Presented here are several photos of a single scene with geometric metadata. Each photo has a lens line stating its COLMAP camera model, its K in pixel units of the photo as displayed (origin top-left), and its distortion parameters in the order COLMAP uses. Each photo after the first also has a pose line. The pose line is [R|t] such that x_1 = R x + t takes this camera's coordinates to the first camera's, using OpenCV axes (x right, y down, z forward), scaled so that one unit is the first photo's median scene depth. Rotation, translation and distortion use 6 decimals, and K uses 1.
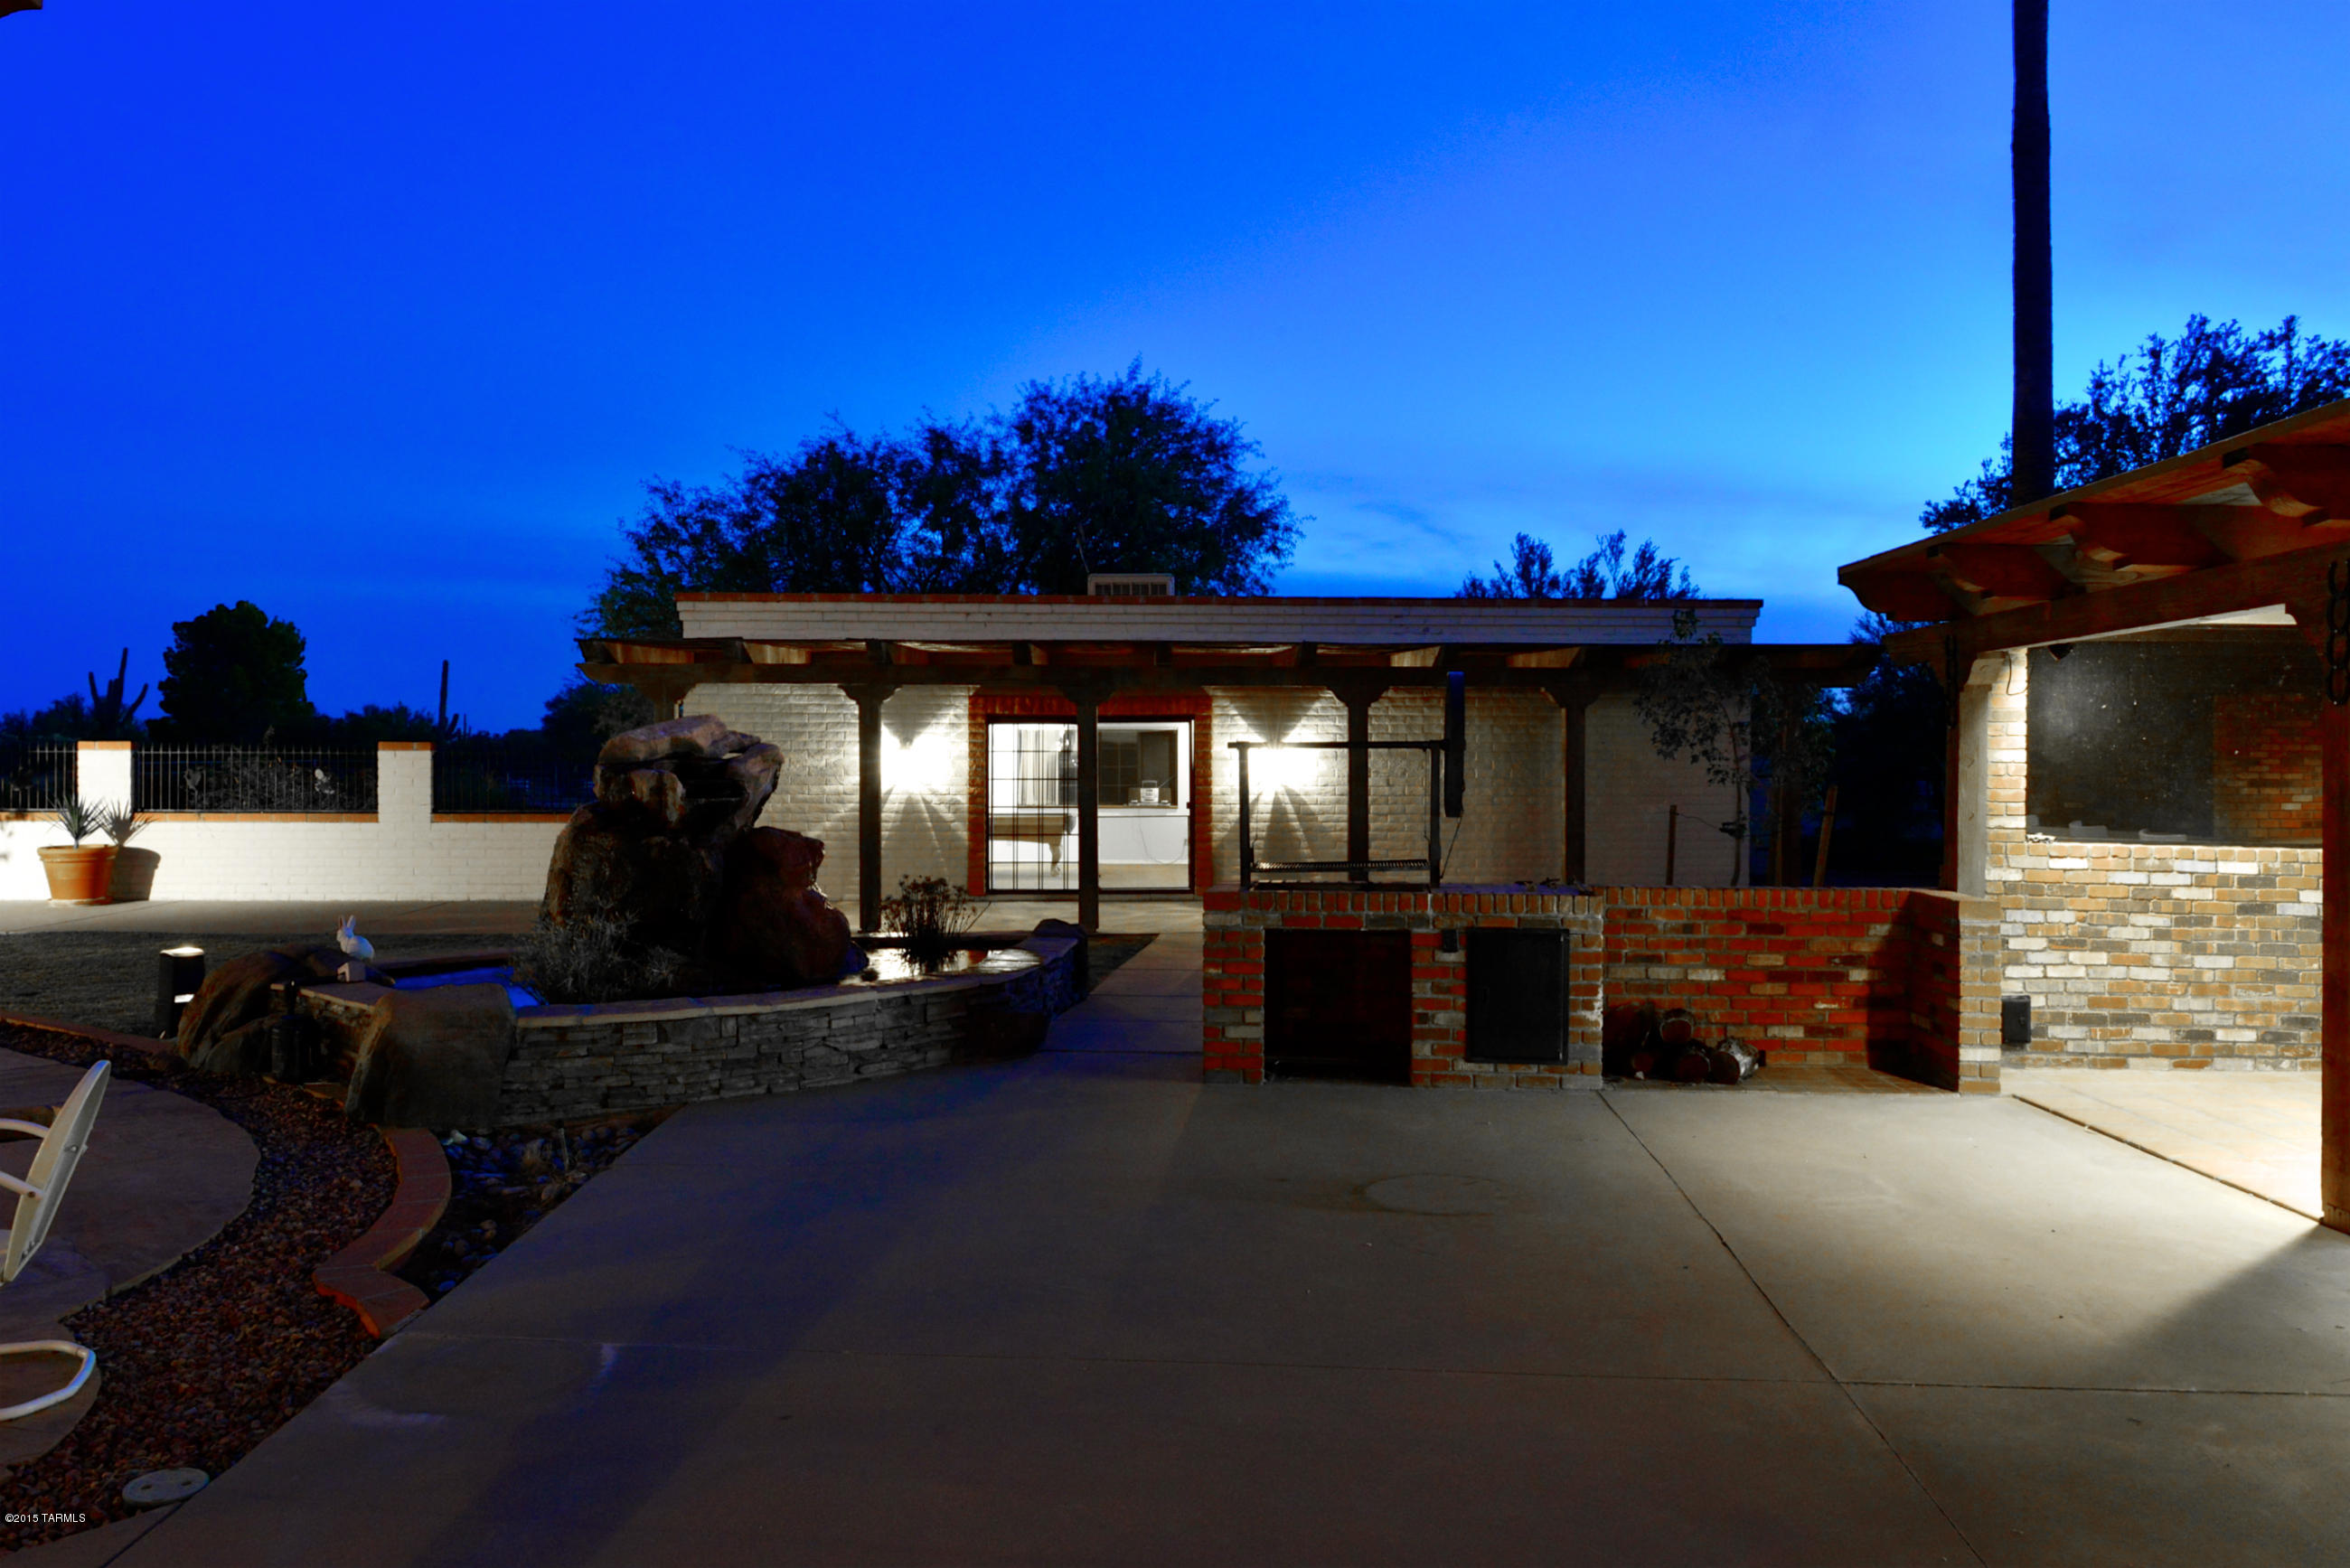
lens RADIAL K [[1665.1, 0, 1190.7], [0, 1665.1, 767.7], [0, 0, 1]] dist [-0.016219, -0.005355]
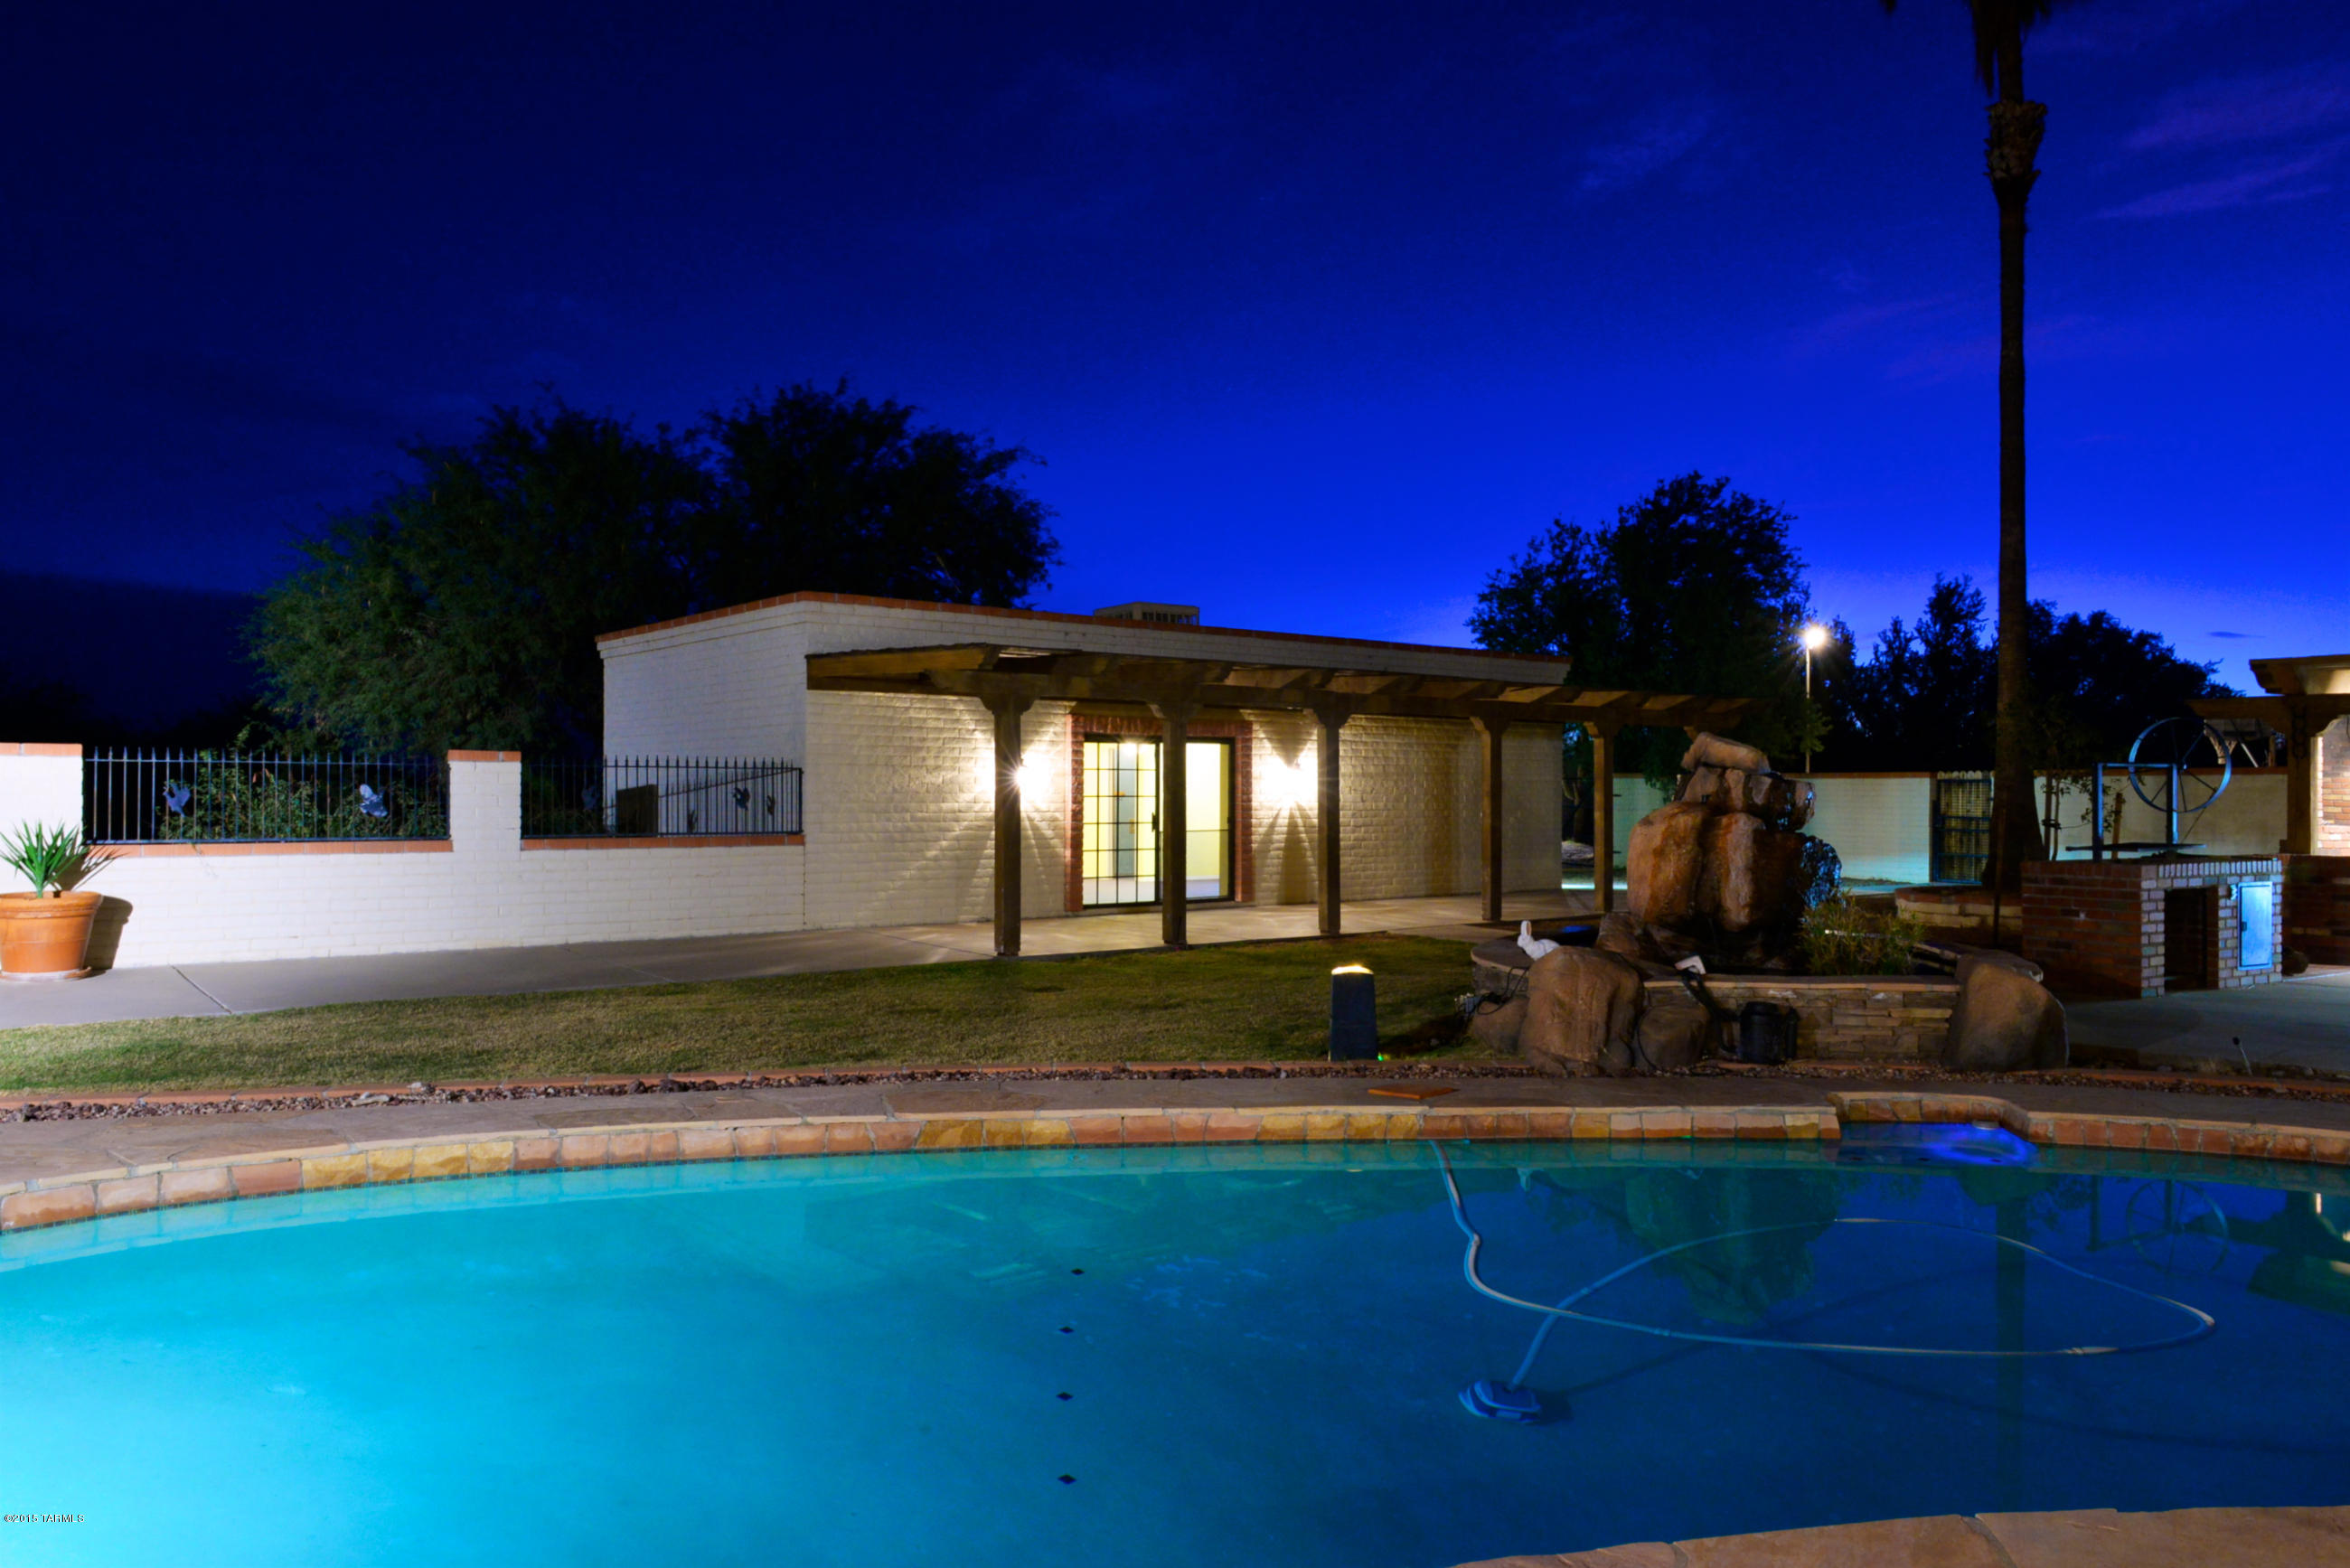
lens RADIAL K [[1627.9, 0, 1174.5], [0, 1627.9, 785.6], [0, 0, 1]] dist [-0.004088, -0.016530]
pose [[0.805387, 0.003028, 0.592742, -0.669153], [0.001054, 0.999978, -0.006540, 0.006844], [-0.592749, 0.005892, 0.805366, 0.167199]]
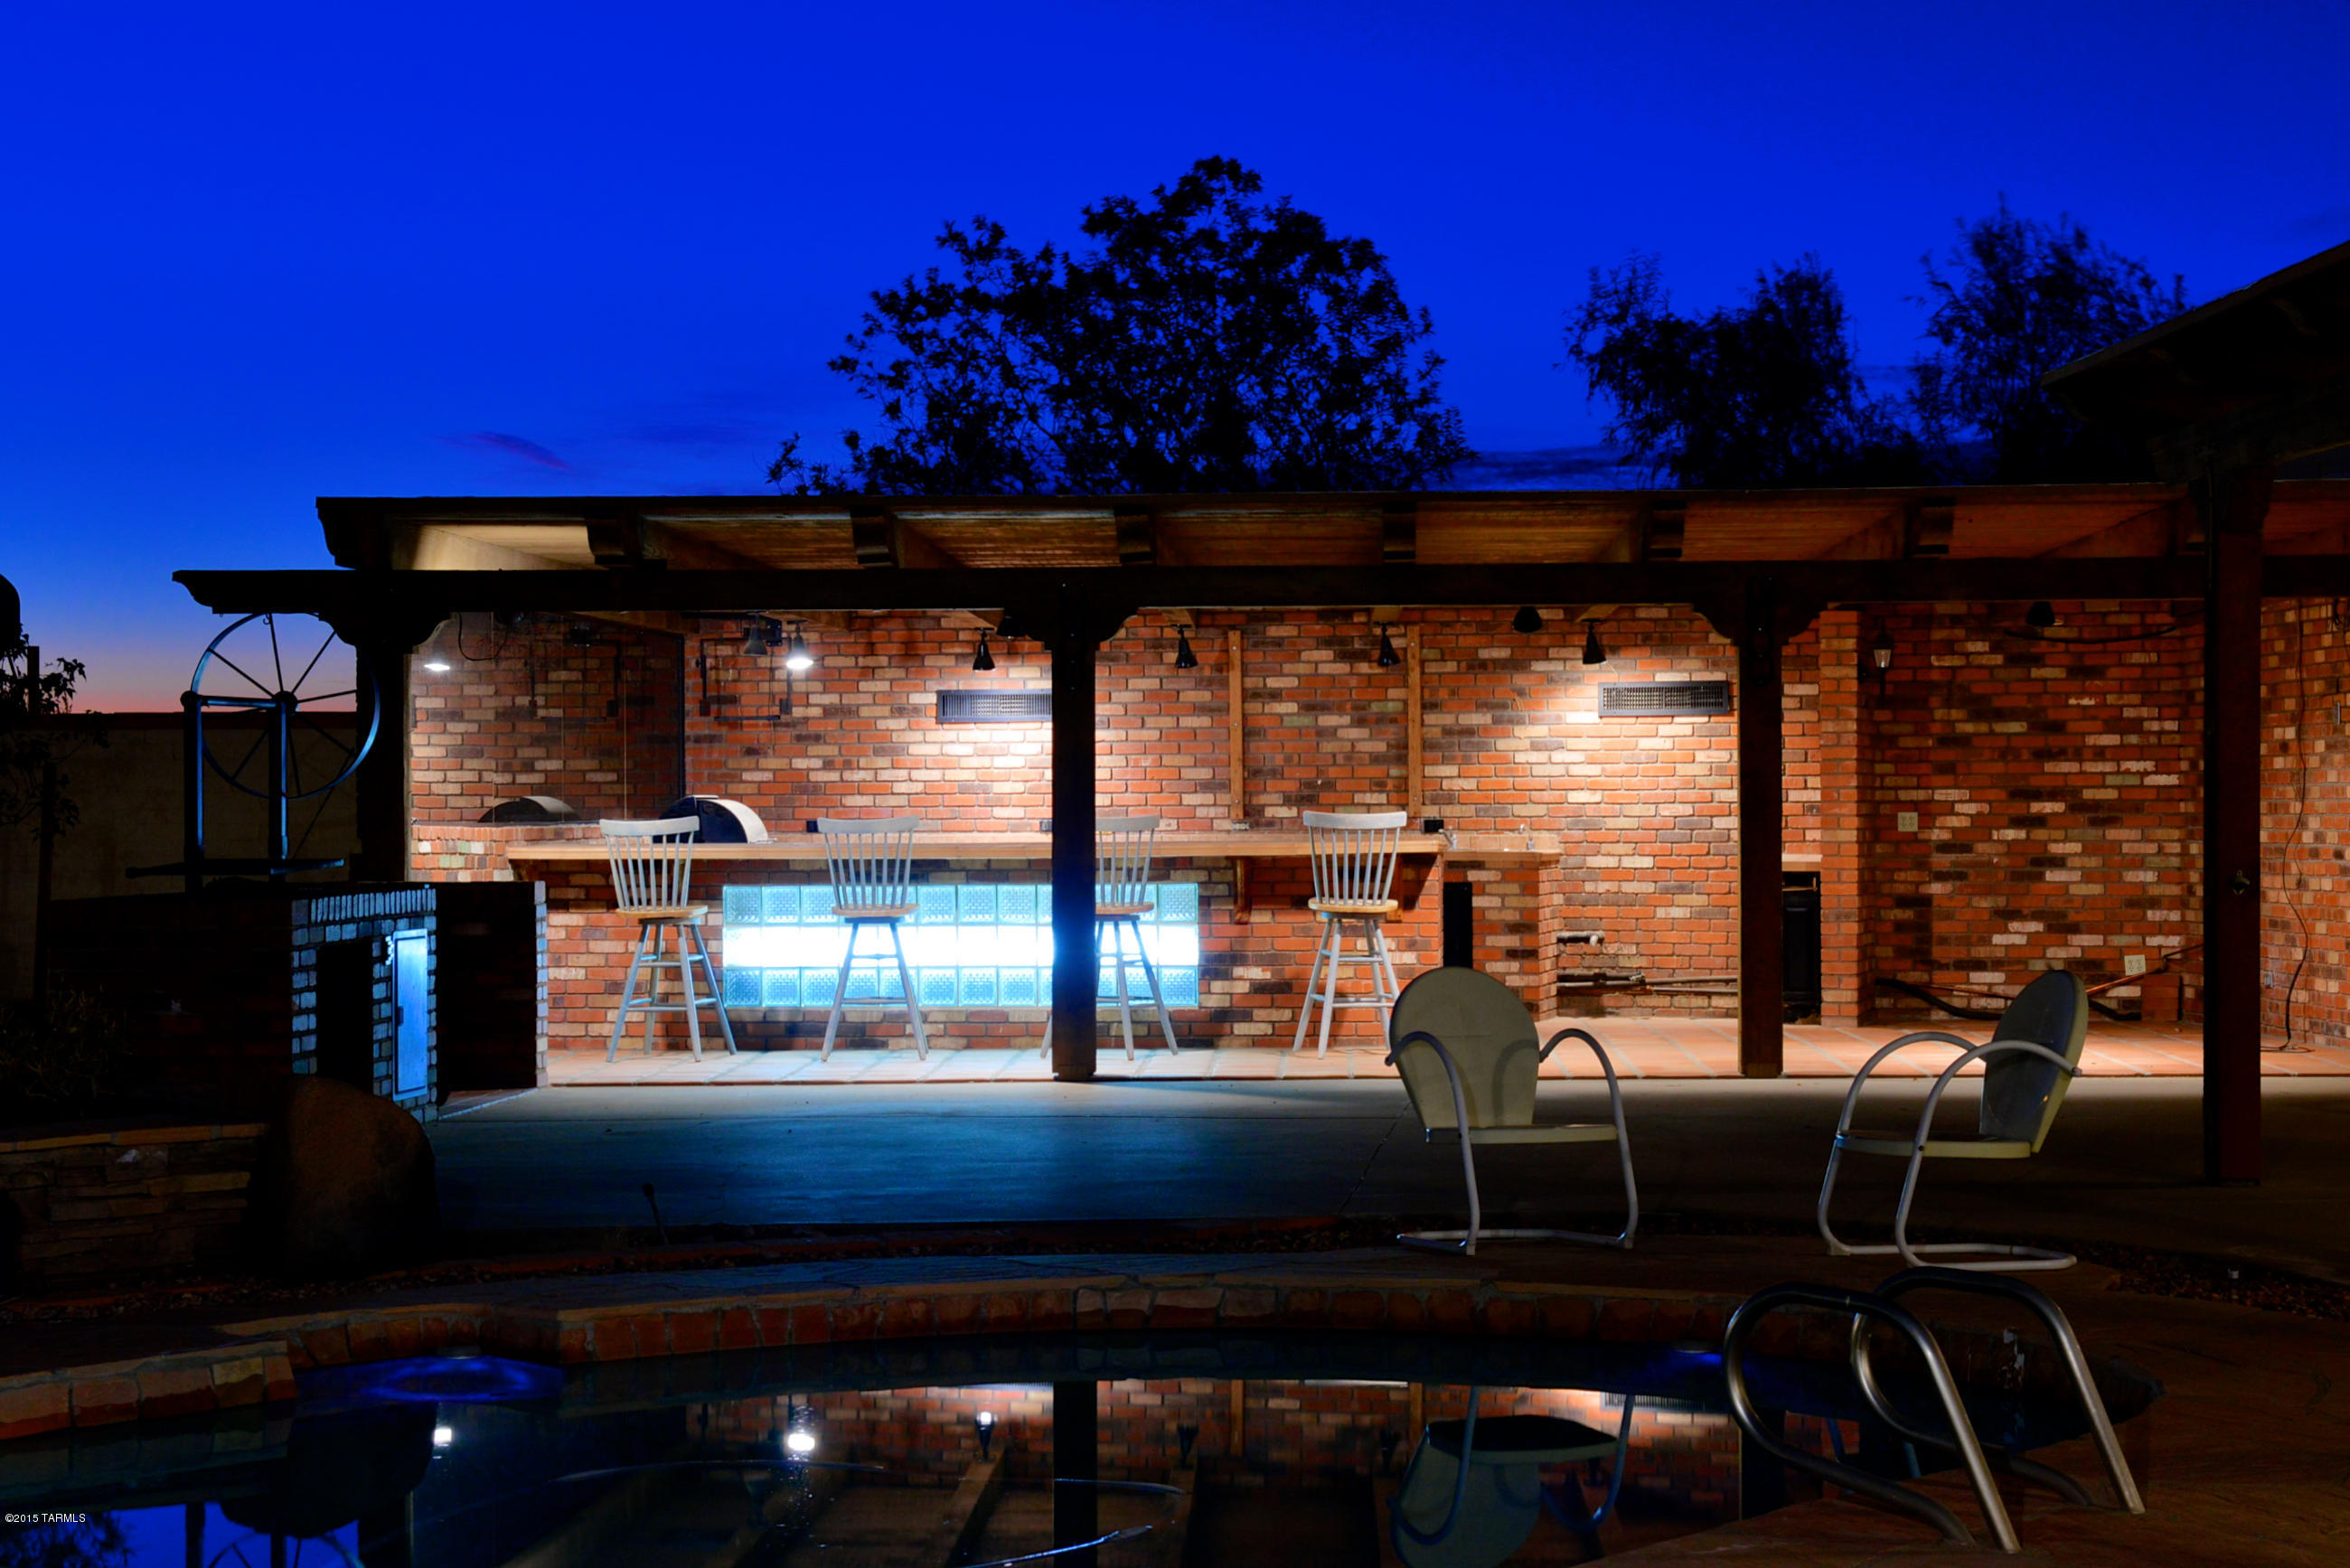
lens RADIAL K [[4561.0, 0, 1168.7], [0, 4561.0, 786.6], [0, 0, 1]] dist [-0.011471, 0.000000]
pose [[-0.001194, -0.001383, 0.999998, -0.891538], [0.007389, 0.999972, 0.001391, 0.011786], [-0.999972, 0.007391, -0.001183, 0.278911]]
